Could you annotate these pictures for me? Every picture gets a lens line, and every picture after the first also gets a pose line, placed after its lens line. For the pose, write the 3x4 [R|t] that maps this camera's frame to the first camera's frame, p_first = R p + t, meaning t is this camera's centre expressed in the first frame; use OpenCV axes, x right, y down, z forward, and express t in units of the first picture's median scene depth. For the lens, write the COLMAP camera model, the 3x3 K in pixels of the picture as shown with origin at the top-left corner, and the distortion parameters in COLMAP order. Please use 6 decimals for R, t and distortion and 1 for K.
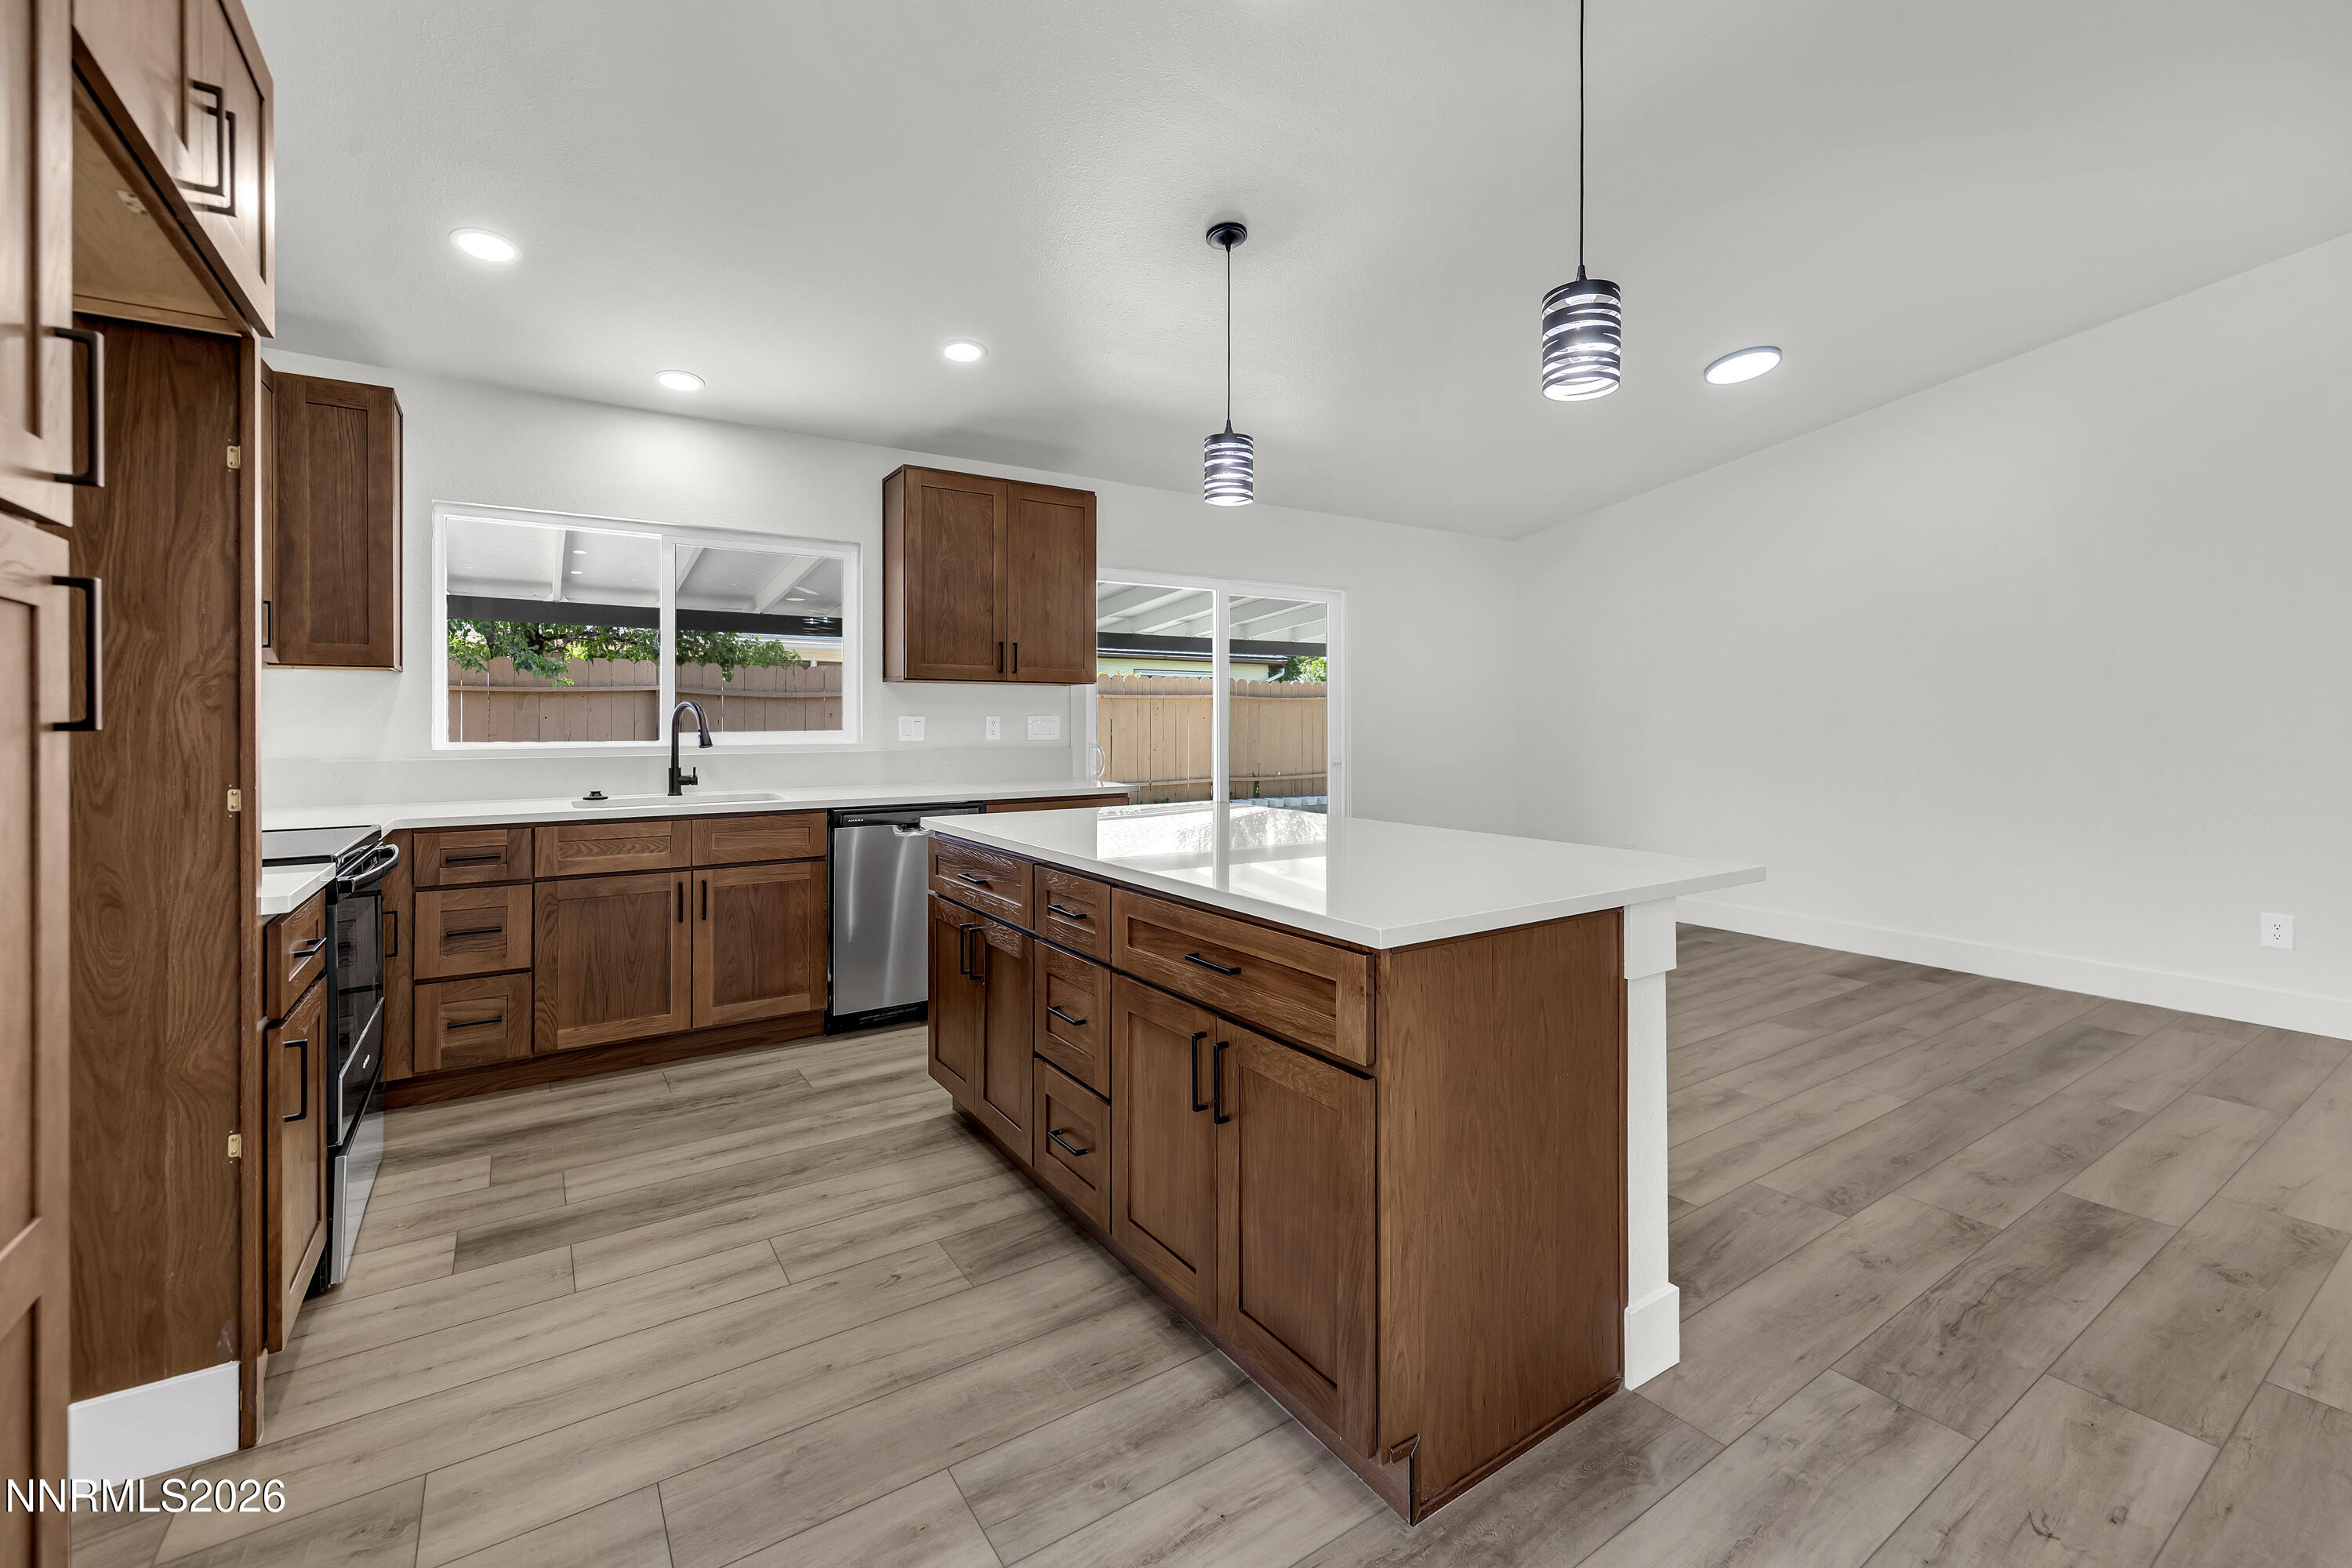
lens RADIAL K [[1006.1, 0, 1151.5], [0, 1006.1, 718.8], [0, 0, 1]] dist [0.002167, -0.000555]
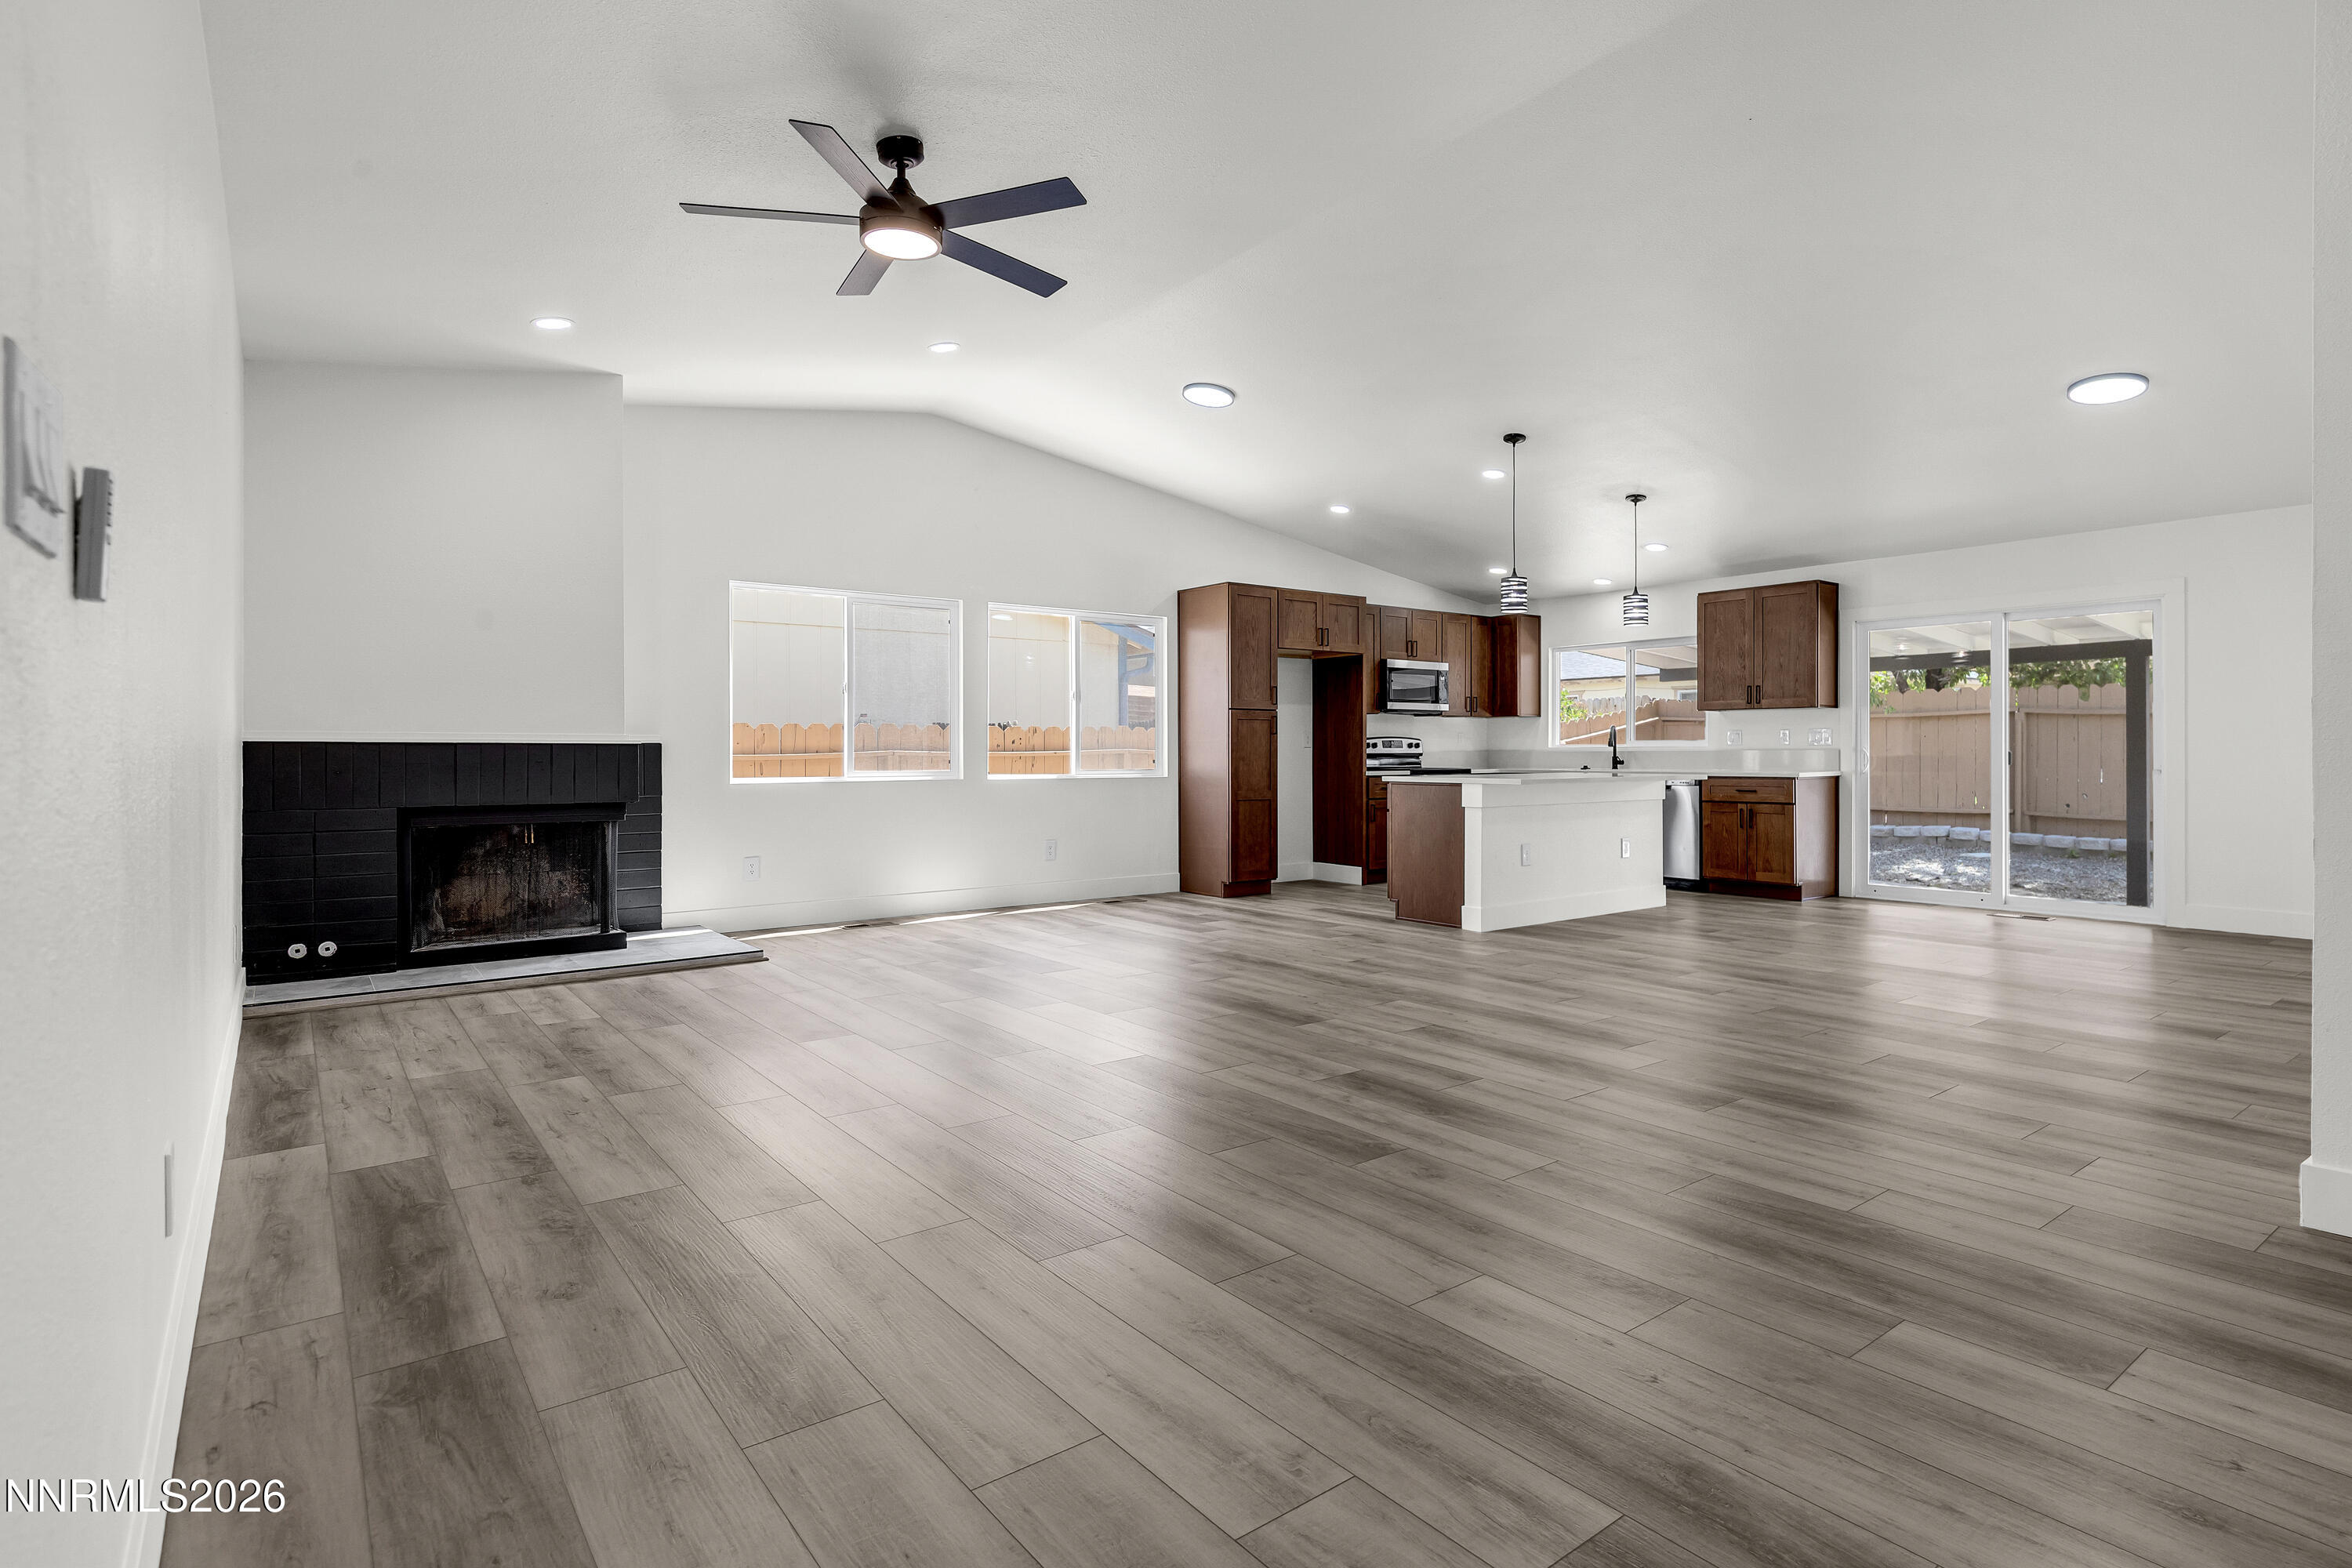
lens RADIAL K [[1184.4, 0, 1197.0], [0, 1184.4, 755.0], [0, 0, 1]] dist [0.003911, 0.000102]
pose [[0.073680, 0.002737, -0.997278, 2.489552], [0.002291, 0.999993, 0.002914, 0.044434], [0.997279, -0.002499, 0.073674, -0.080490]]
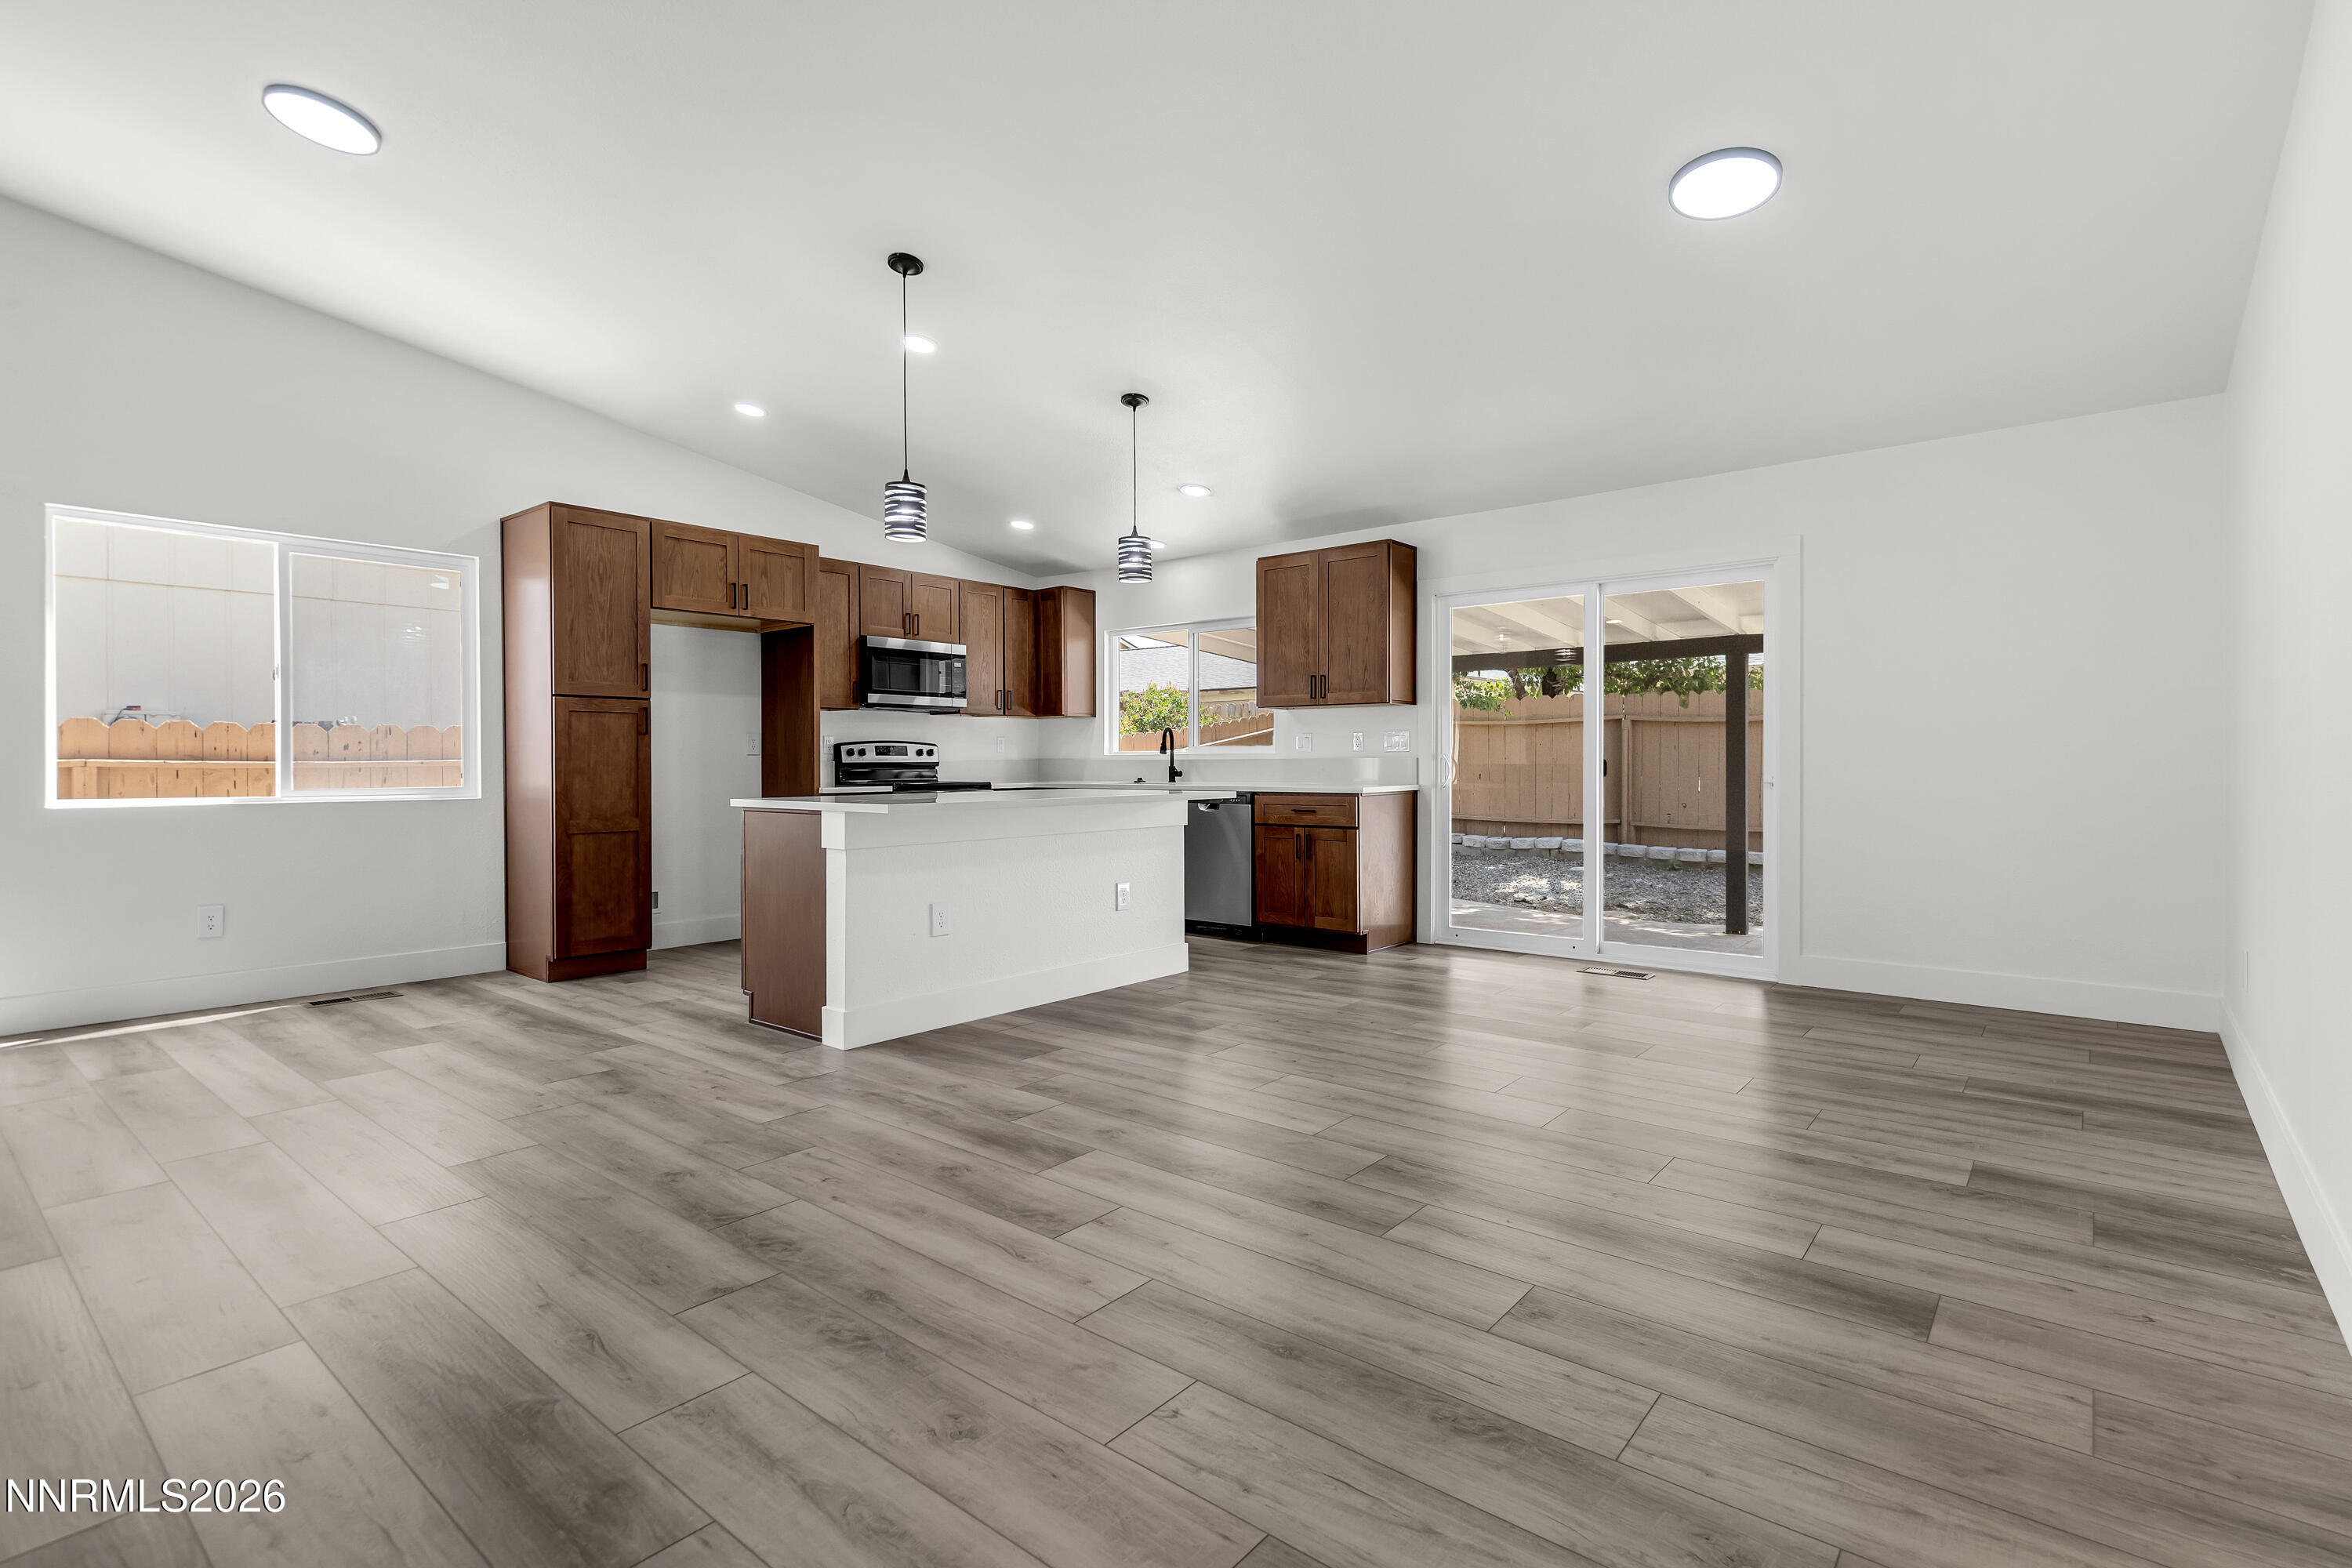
lens RADIAL K [[1092.8, 0, 1200.7], [0, 1092.8, 780.3], [0, 0, 1]] dist [0.006545, 0.001247]
pose [[0.296864, 0.017153, -0.954766, 1.662803], [0.002736, 0.999819, 0.018813, 0.046473], [0.954916, -0.008197, 0.296763, 0.627144]]
